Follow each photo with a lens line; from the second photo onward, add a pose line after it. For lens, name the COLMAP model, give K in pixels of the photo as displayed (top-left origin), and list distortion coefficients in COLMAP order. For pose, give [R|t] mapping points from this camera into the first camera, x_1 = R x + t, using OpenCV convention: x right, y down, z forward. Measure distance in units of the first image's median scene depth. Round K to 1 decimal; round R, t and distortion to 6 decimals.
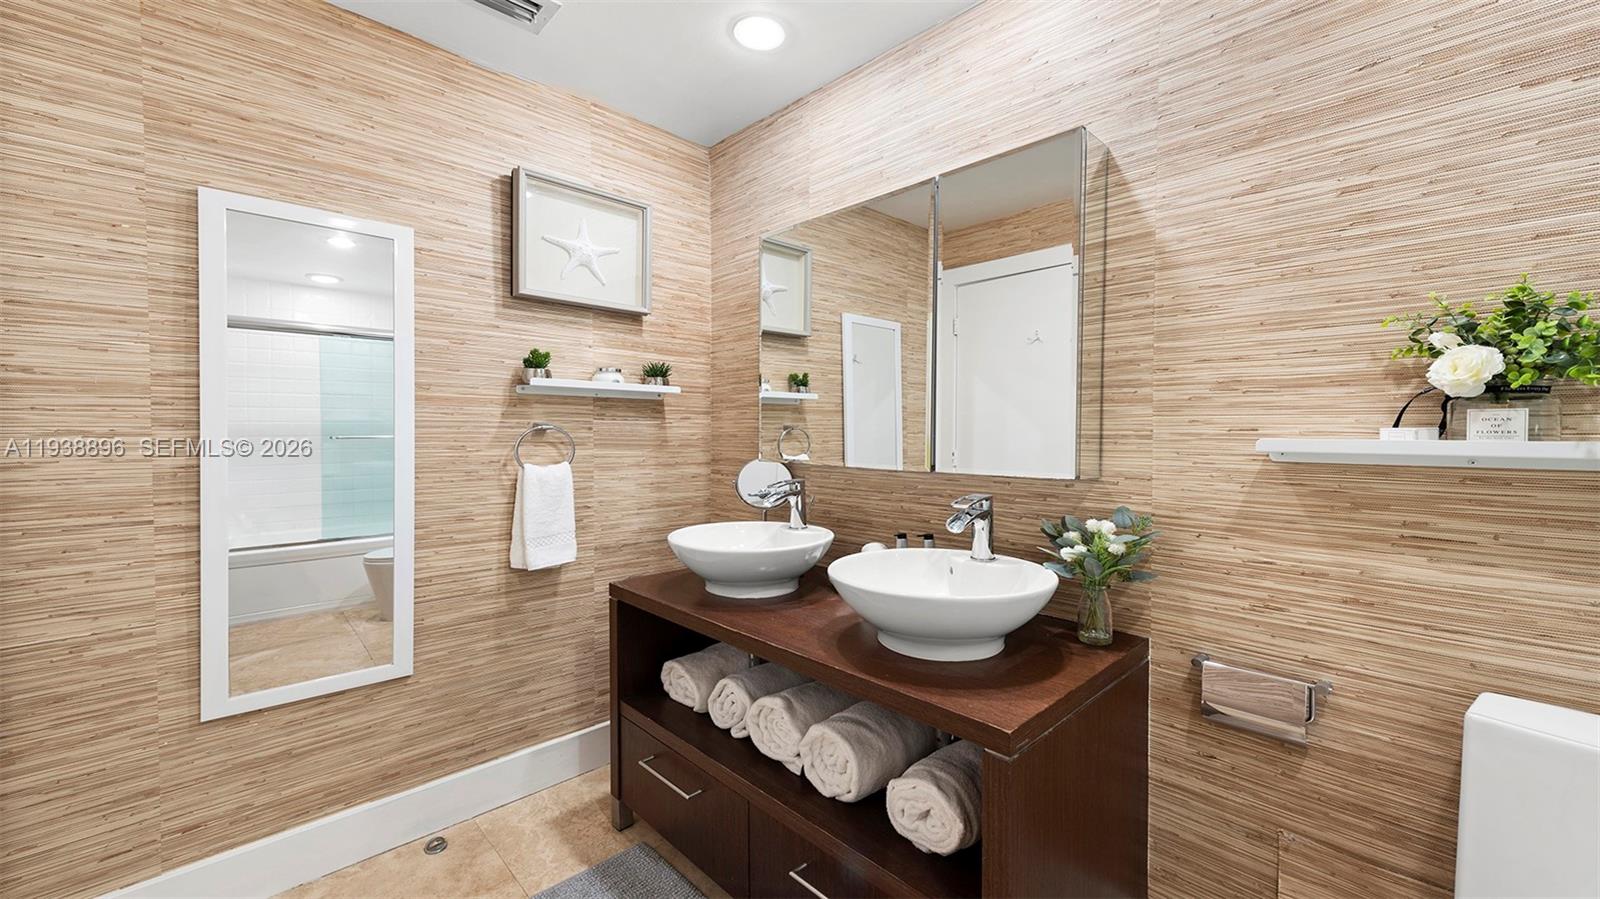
lens RADIAL K [[617.4, 0, 799.3], [0, 617.4, 454.3], [0, 0, 1]] dist [0.001554, 0.000026]
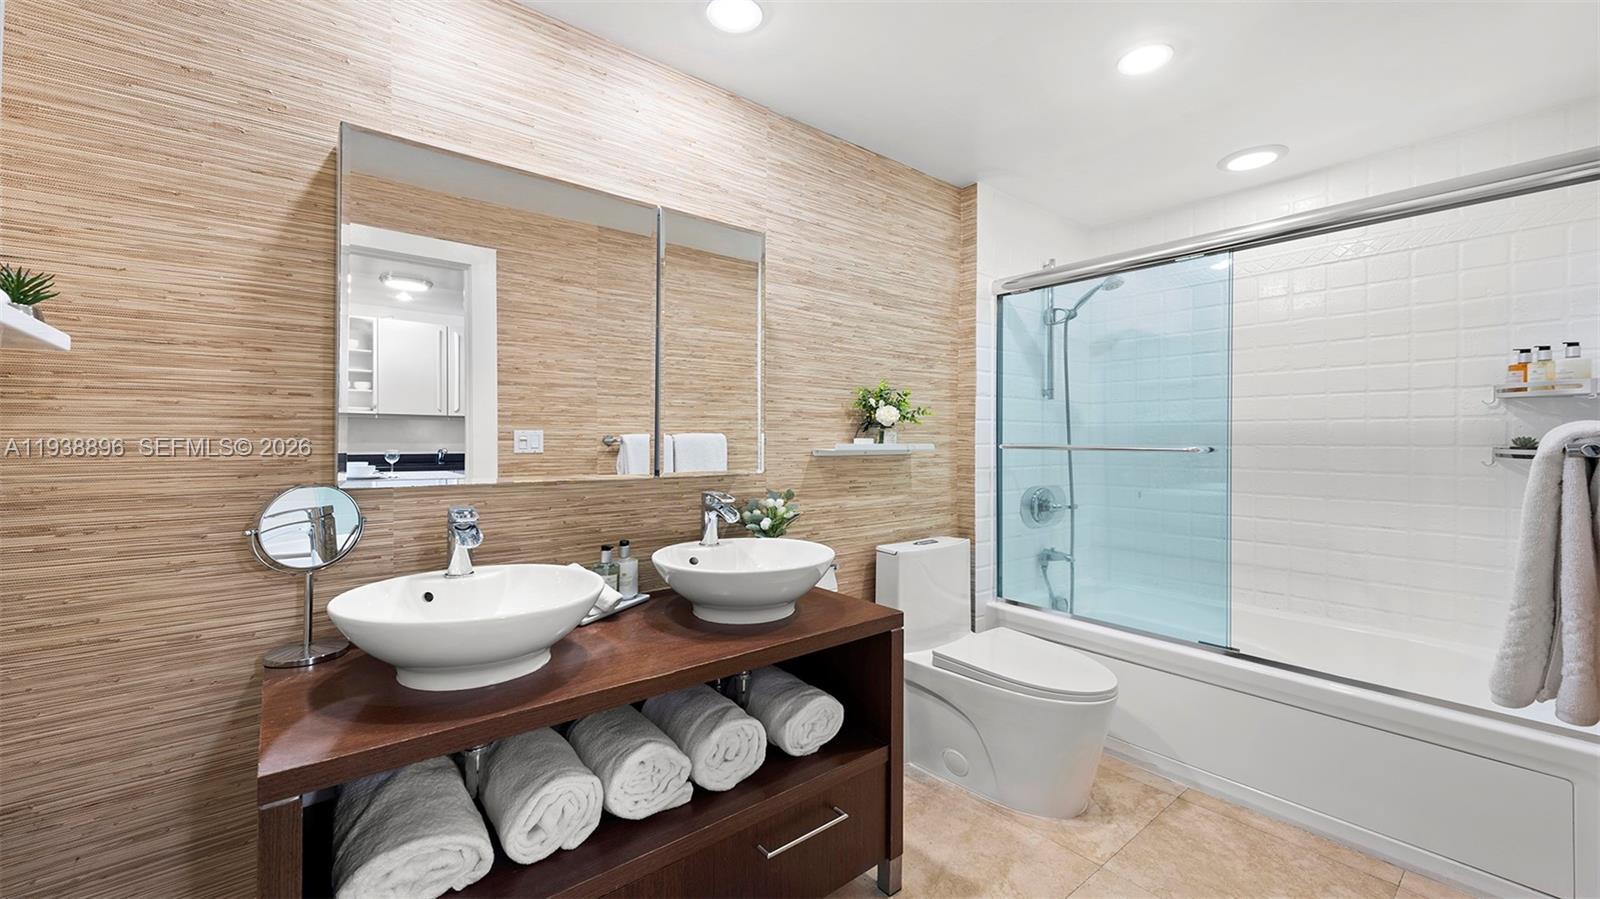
lens RADIAL K [[617.4, 0, 799.3], [0, 617.4, 454.3], [0, 0, 1]] dist [0.001554, 0.000026]
pose [[0.089666, -0.024096, 0.995680, -1.052681], [0.036642, 0.999110, 0.020879, -0.032441], [-0.995298, 0.034612, 0.090469, 0.829235]]
